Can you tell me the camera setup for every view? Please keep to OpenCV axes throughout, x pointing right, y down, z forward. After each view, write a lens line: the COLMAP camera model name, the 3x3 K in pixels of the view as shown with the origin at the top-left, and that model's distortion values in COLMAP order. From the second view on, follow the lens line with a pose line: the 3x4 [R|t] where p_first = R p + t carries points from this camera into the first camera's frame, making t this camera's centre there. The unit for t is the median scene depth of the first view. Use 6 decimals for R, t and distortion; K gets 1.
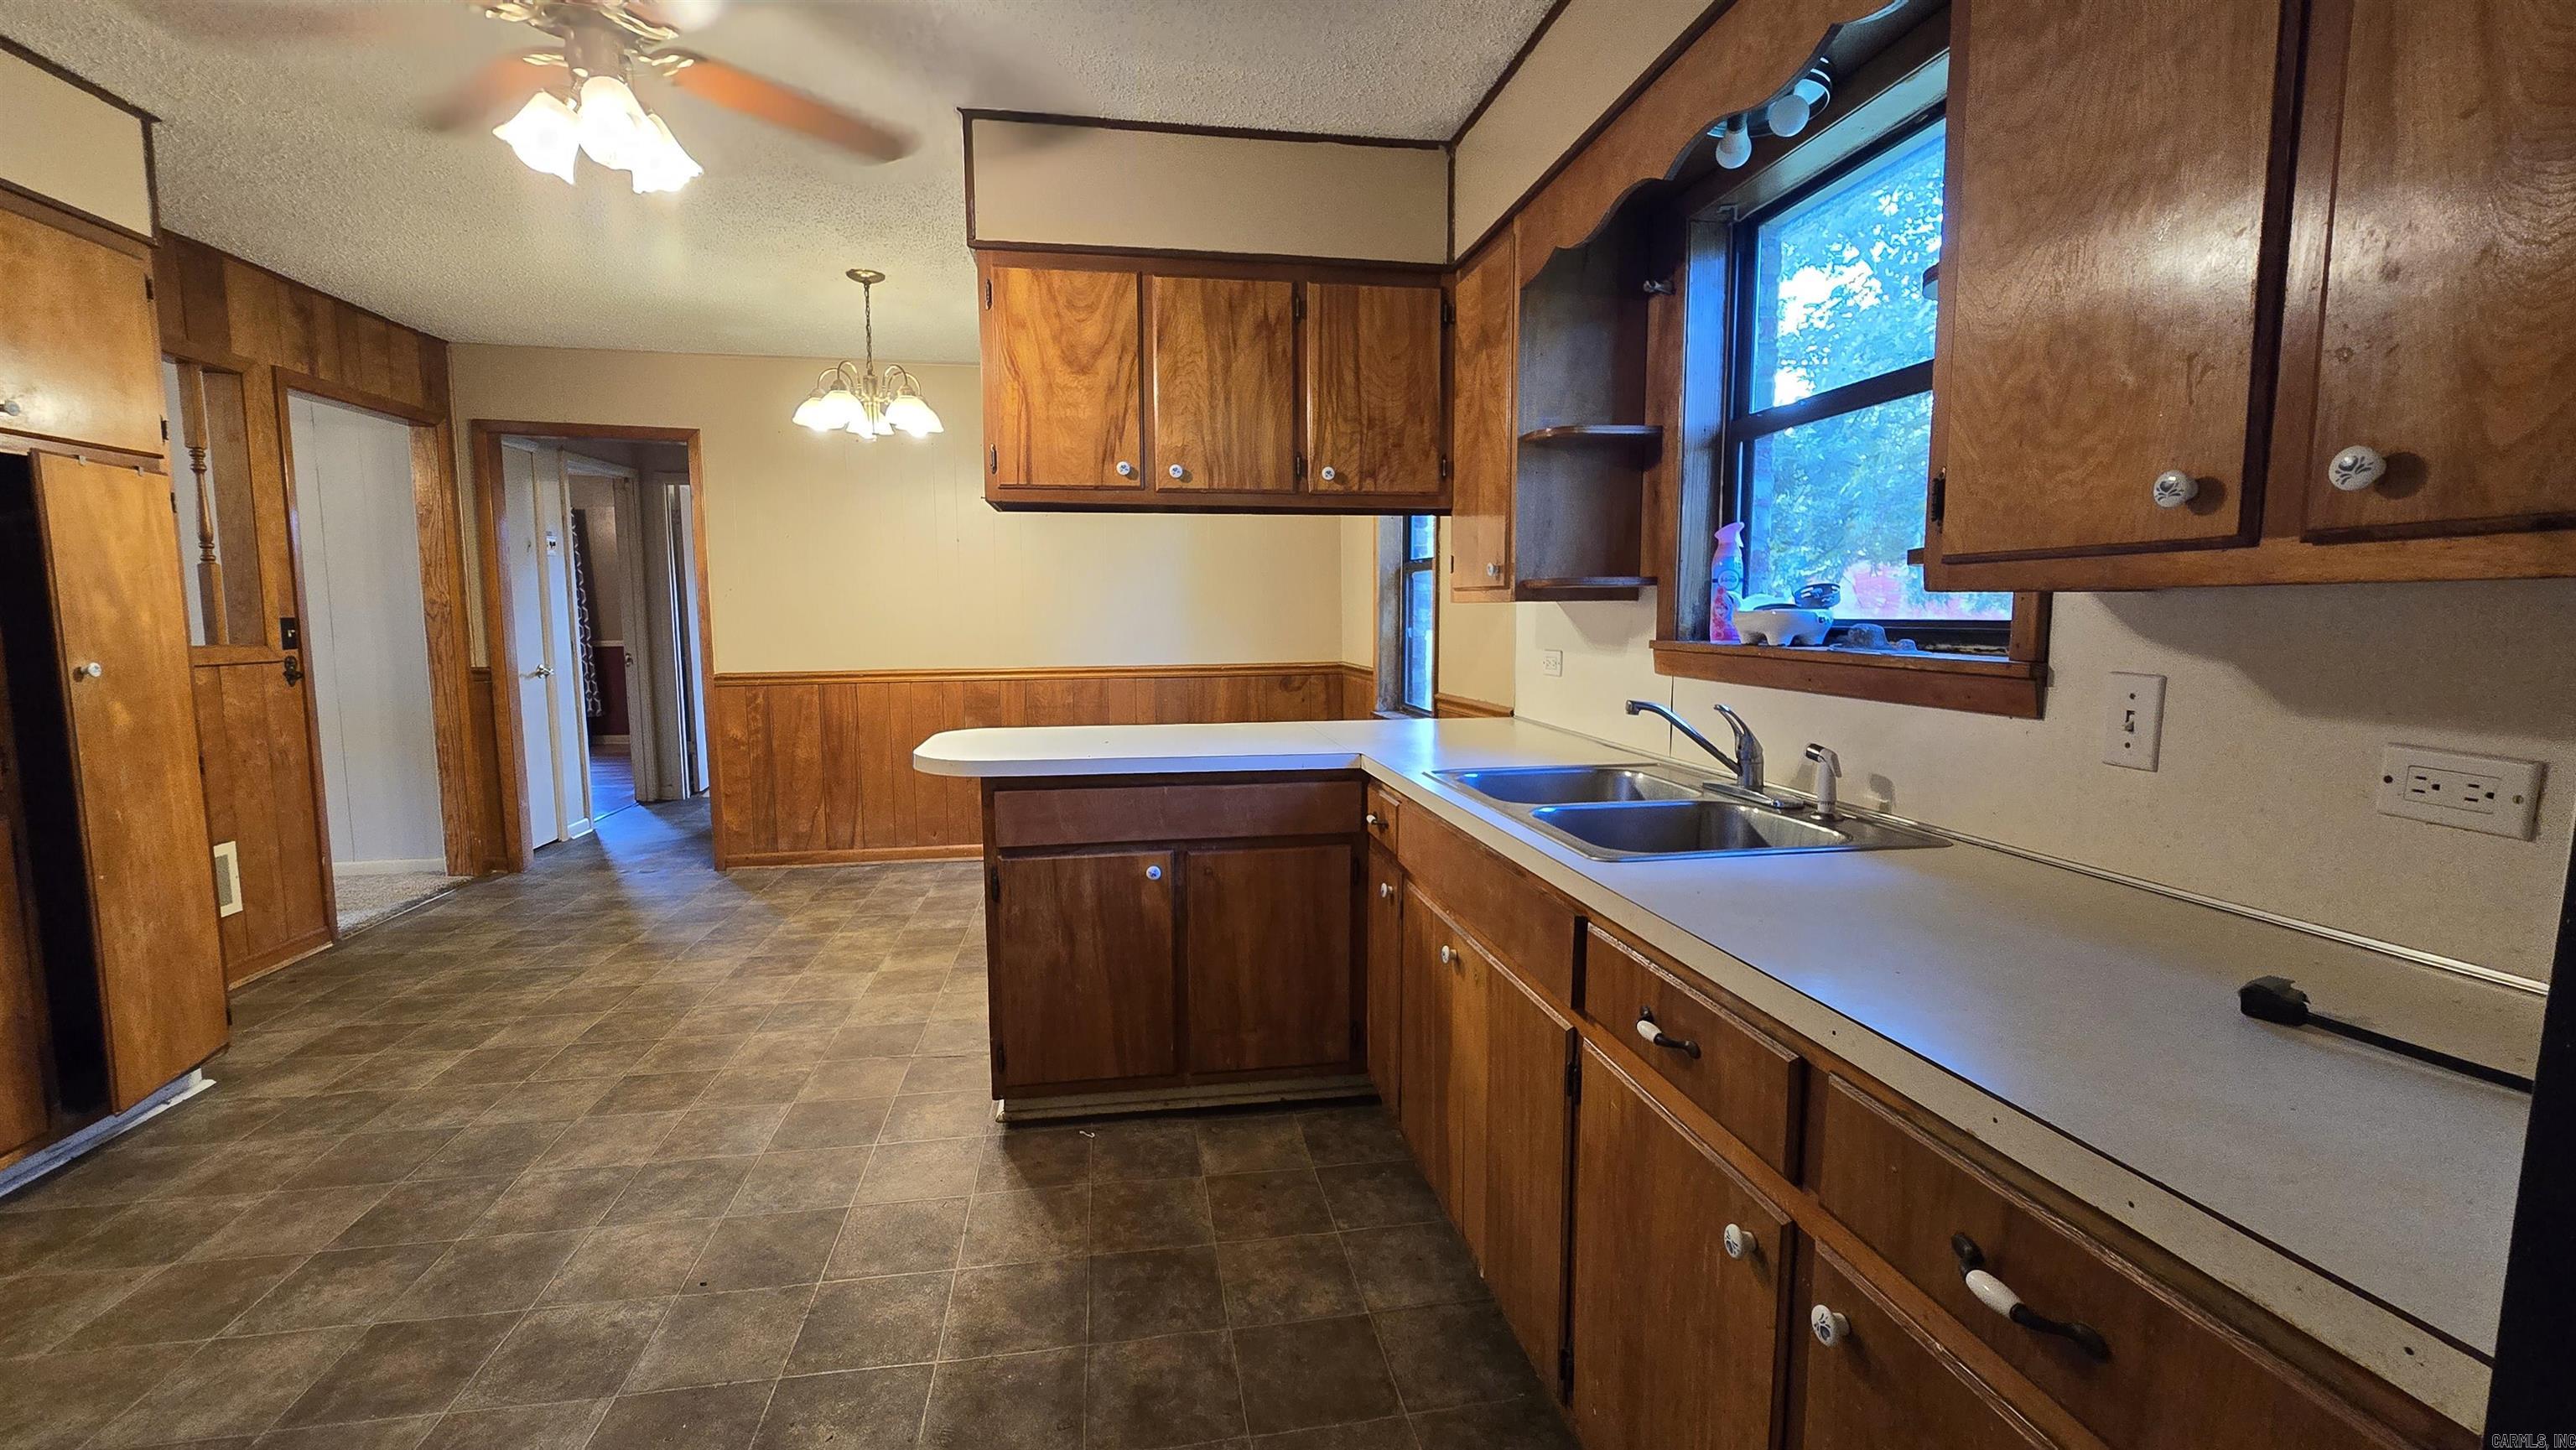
lens RADIAL K [[1056.3, 0, 1271.6], [0, 1056.3, 732.7], [0, 0, 1]] dist [-0.005411, 0.002045]
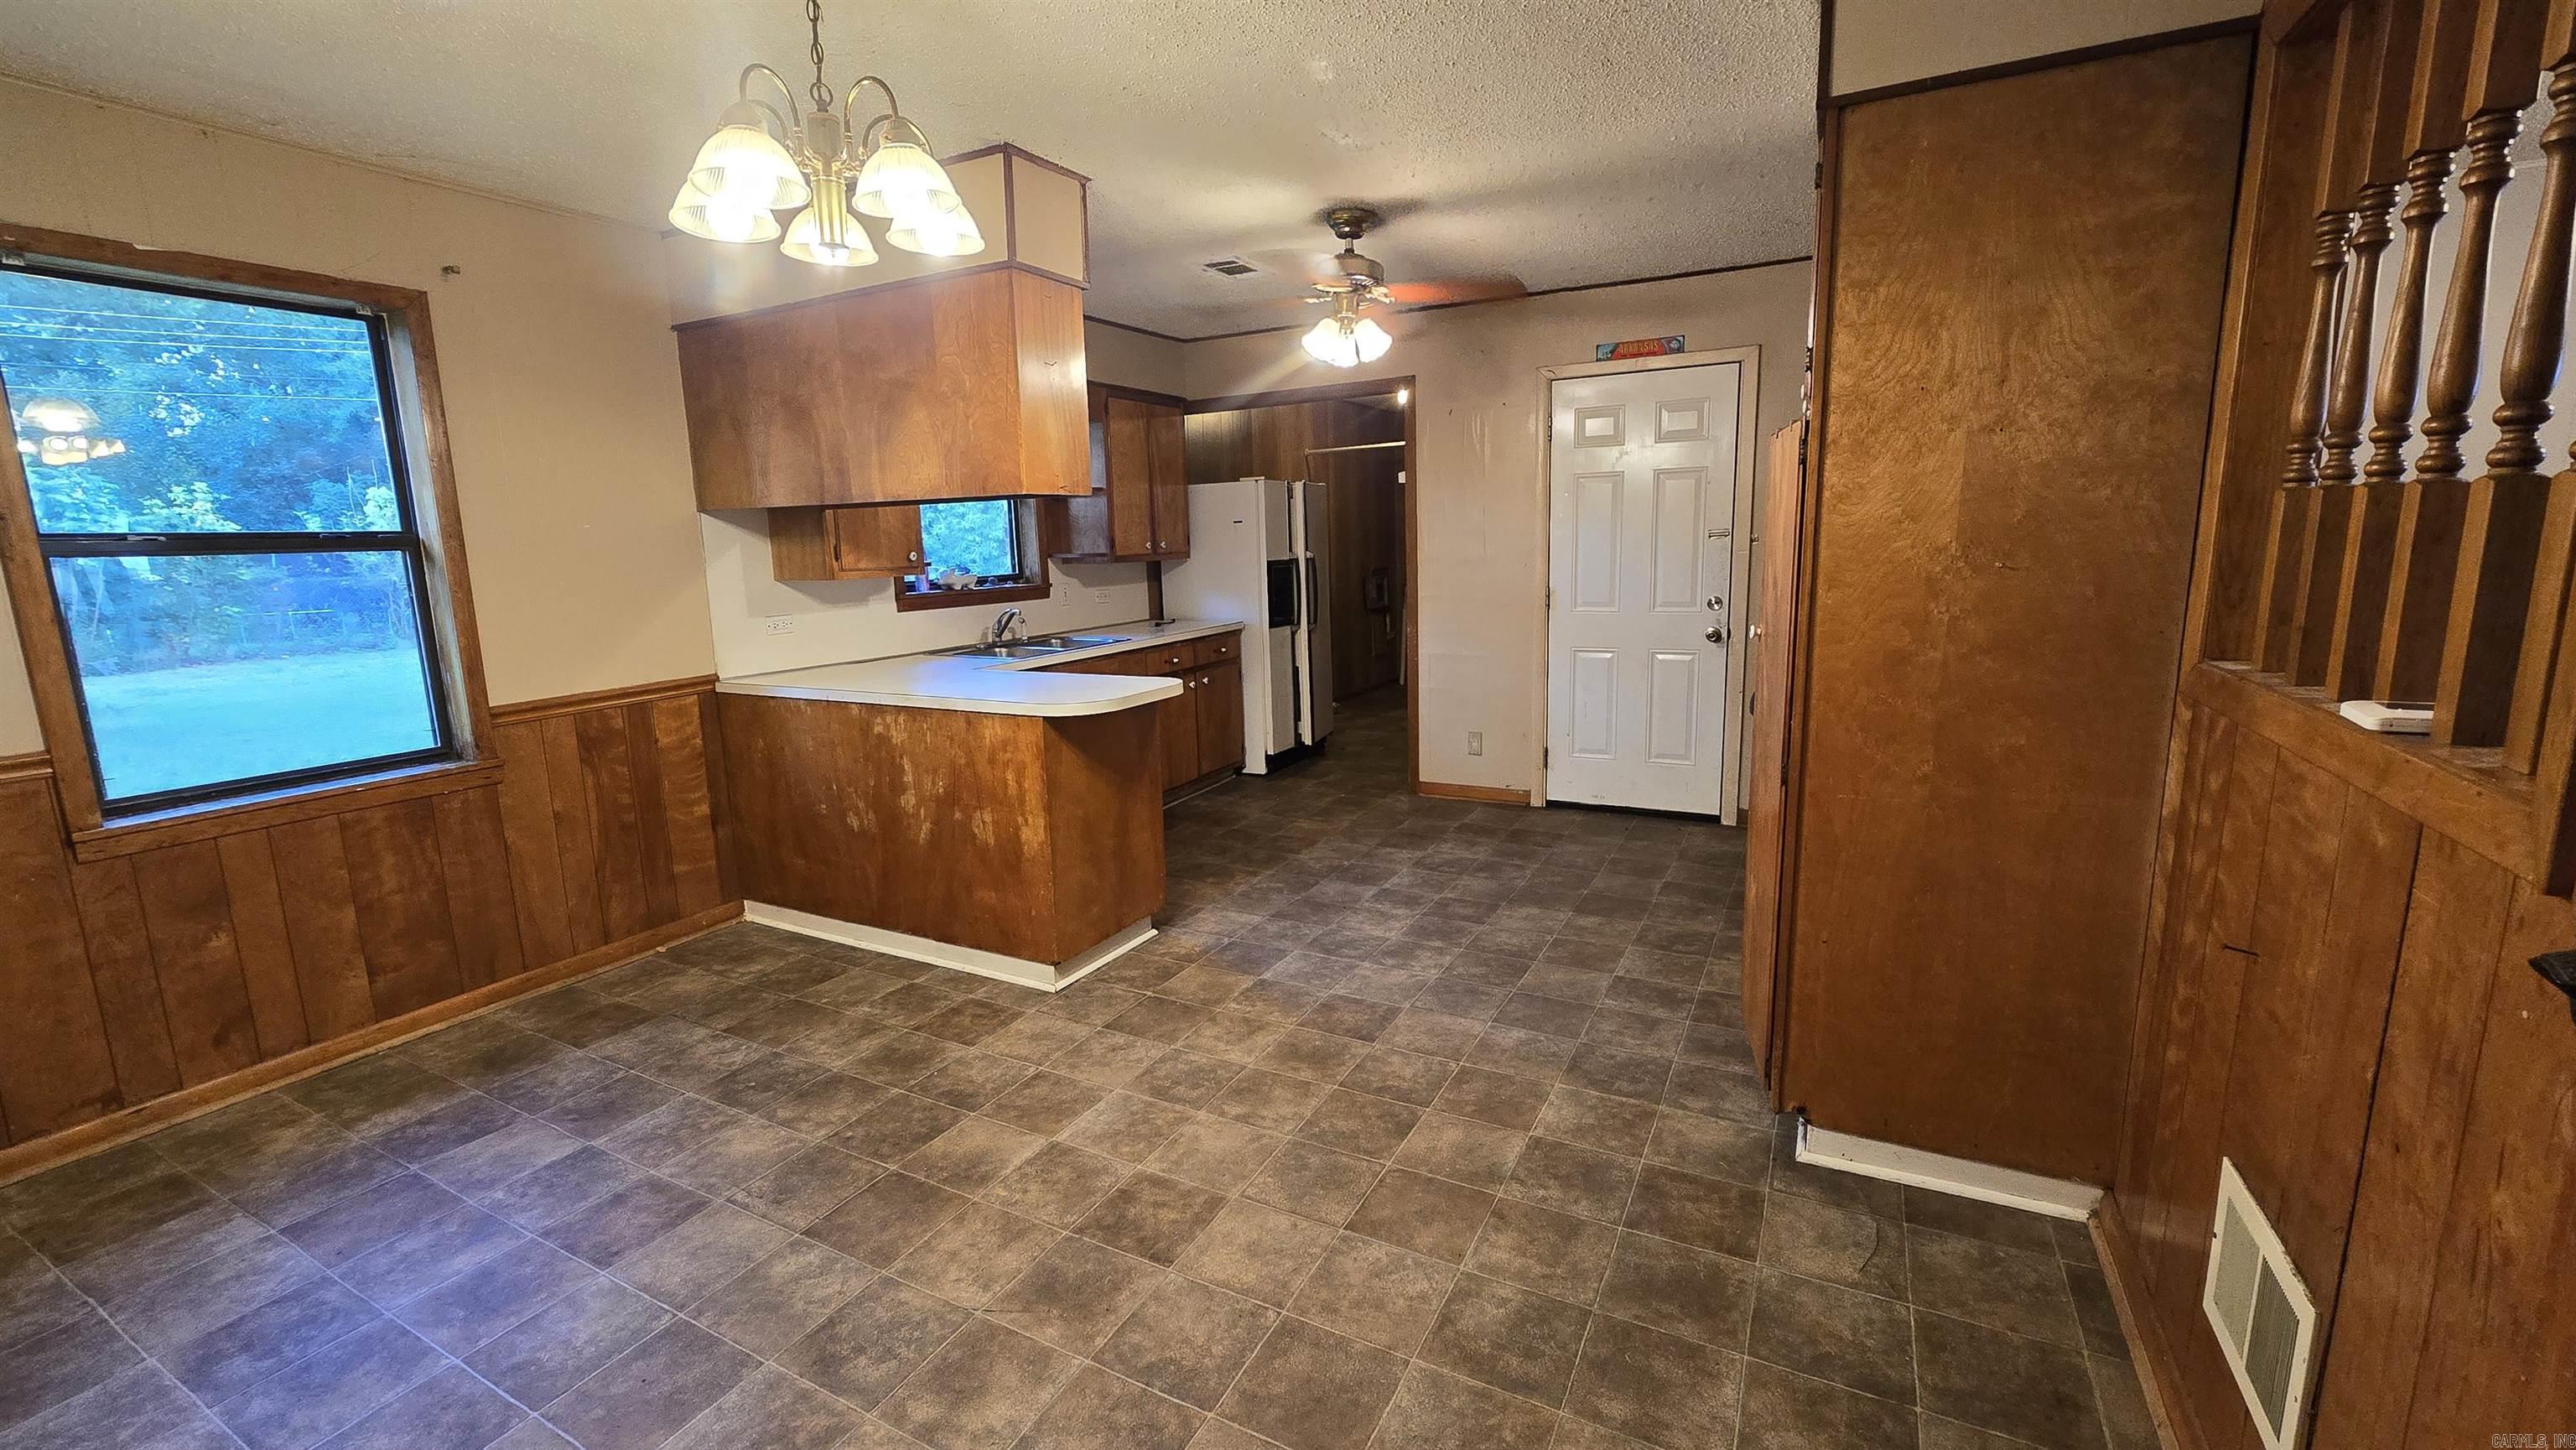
lens RADIAL K [[1056.3, 0, 1280.8], [0, 1056.3, 728.6], [0, 0, 1]] dist [-0.005411, 0.002045]
pose [[-0.797401, -0.083586, 0.597633, -1.158886], [0.100334, 0.958211, 0.267890, -0.256655], [-0.595051, 0.273579, -0.755691, 1.791368]]
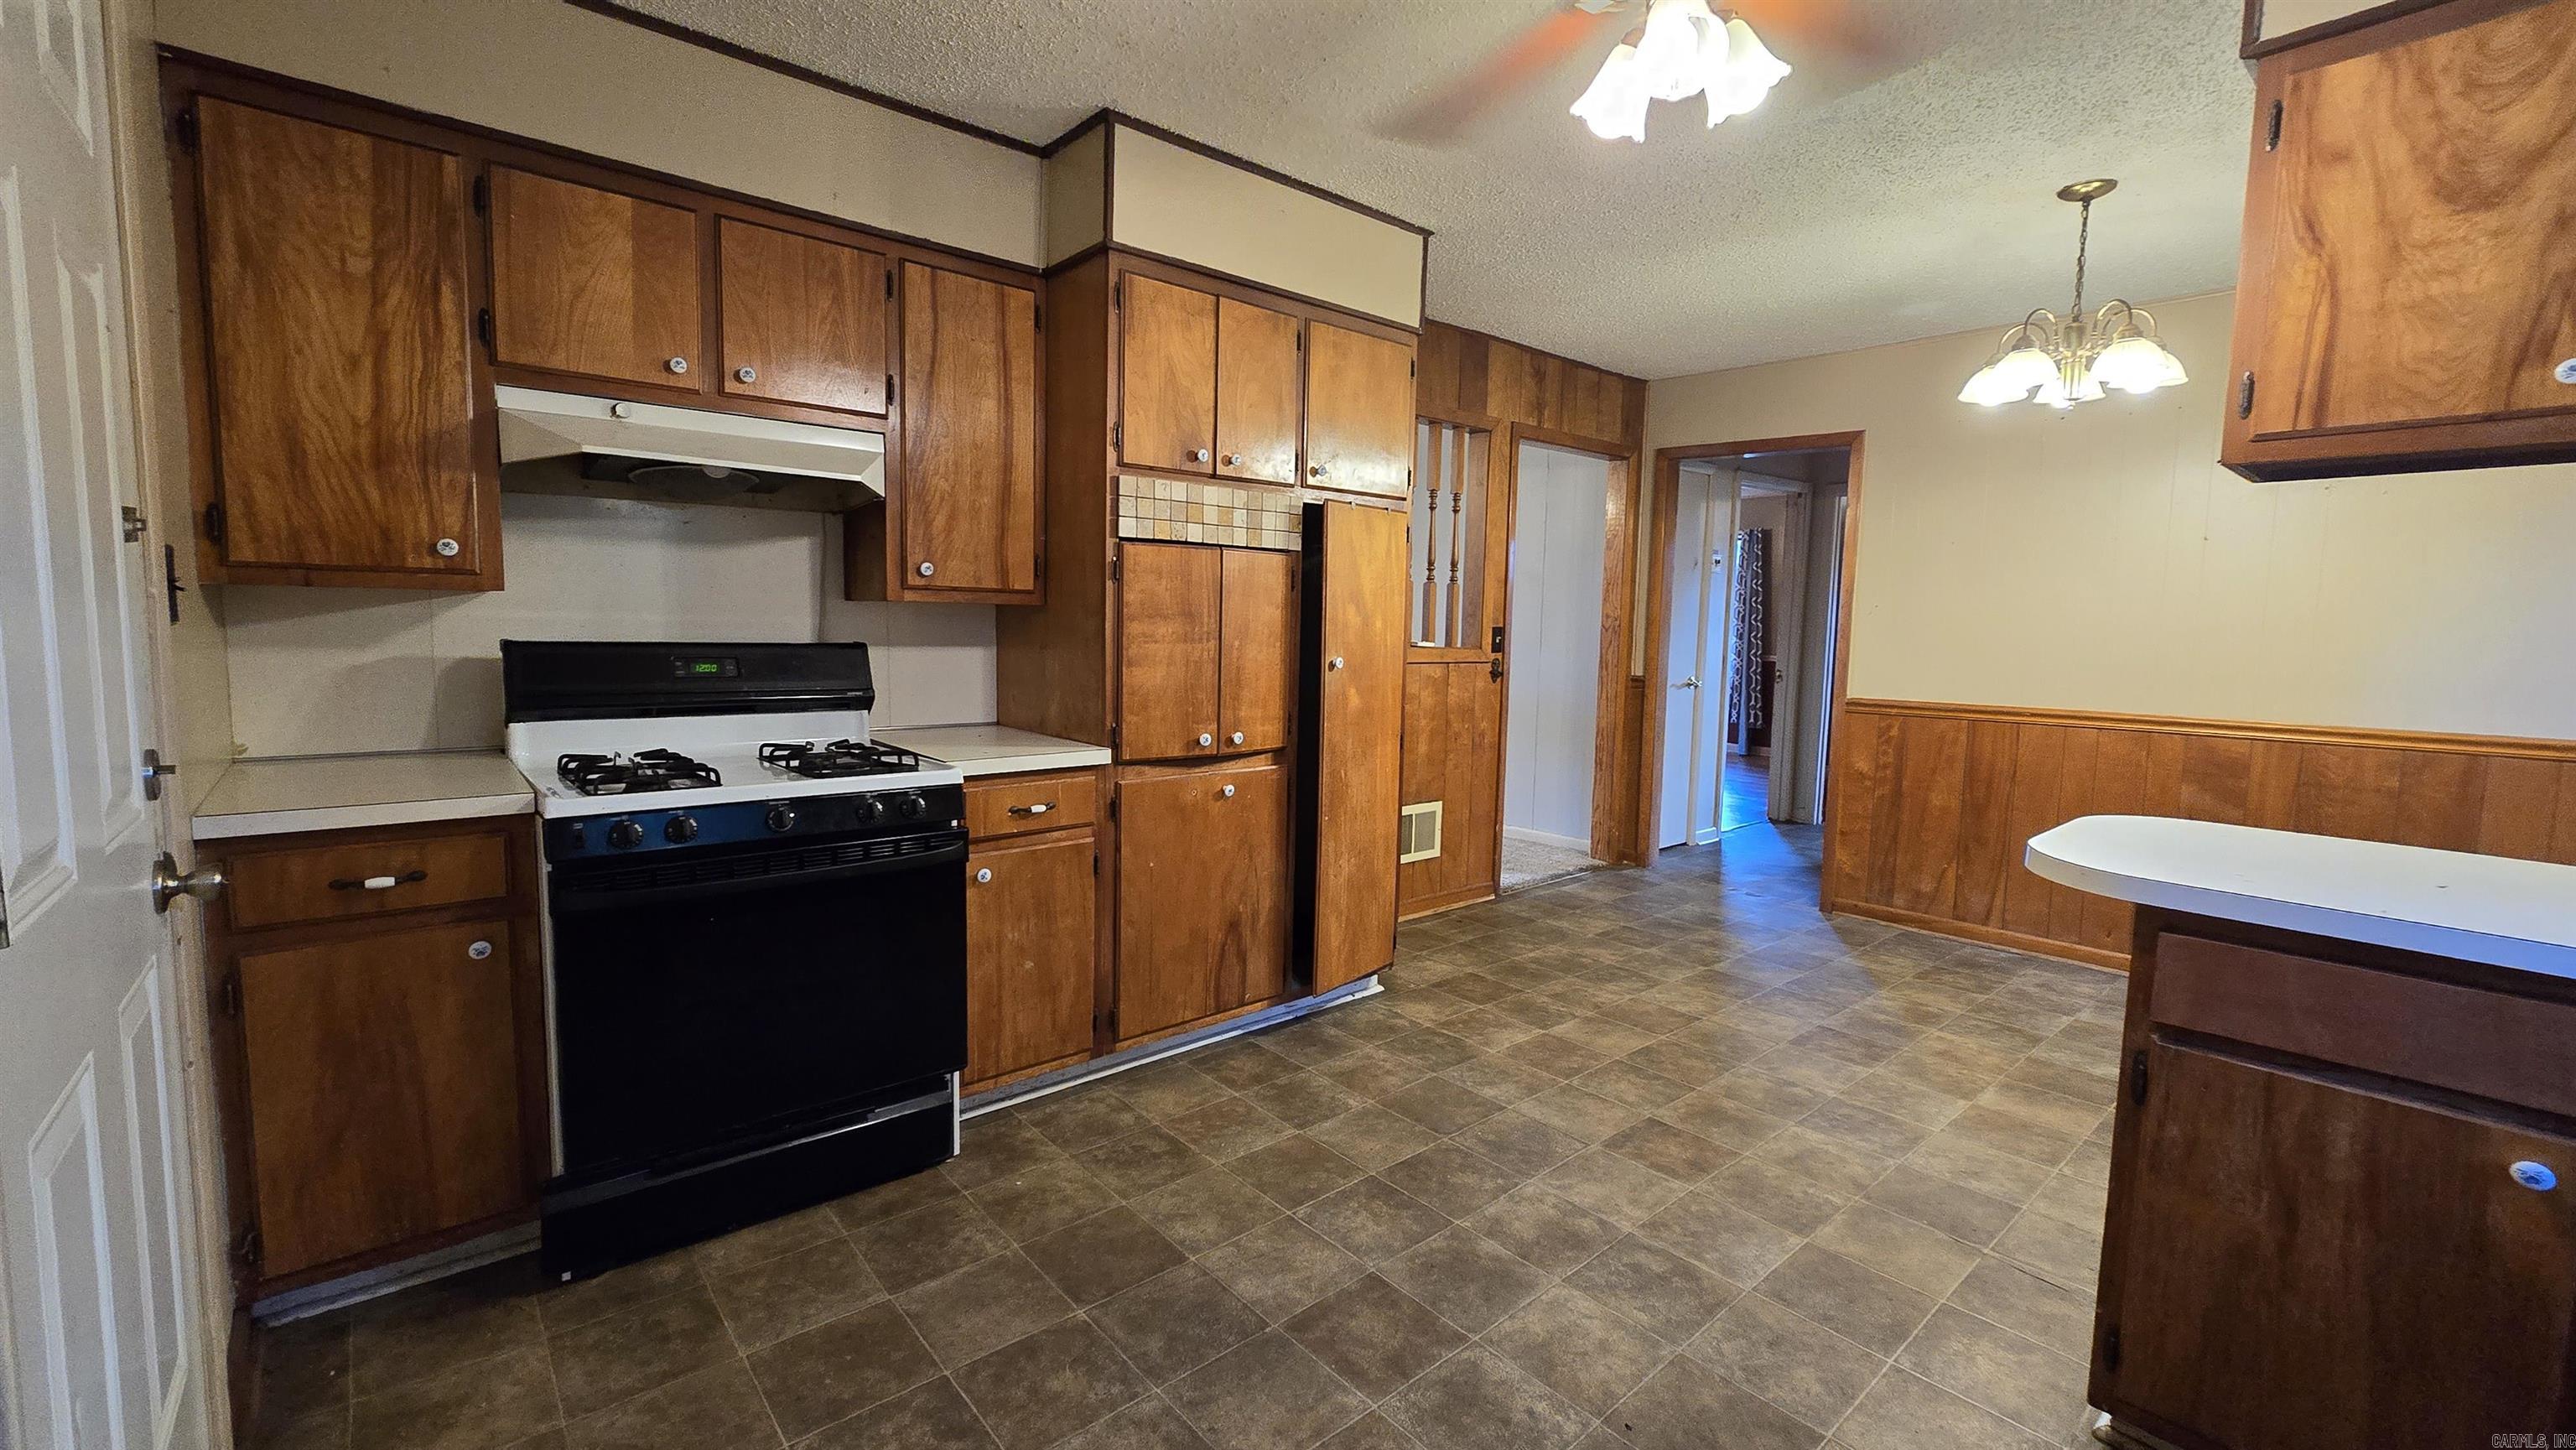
lens RADIAL K [[1056.3, 0, 1289.1], [0, 1056.3, 721.0], [0, 0, 1]] dist [-0.005411, 0.002045]
pose [[0.526390, 0.095829, -0.844826, -0.018704], [-0.119494, 0.992104, 0.038081, -0.024505], [0.841805, 0.080906, 0.533684, 0.199156]]
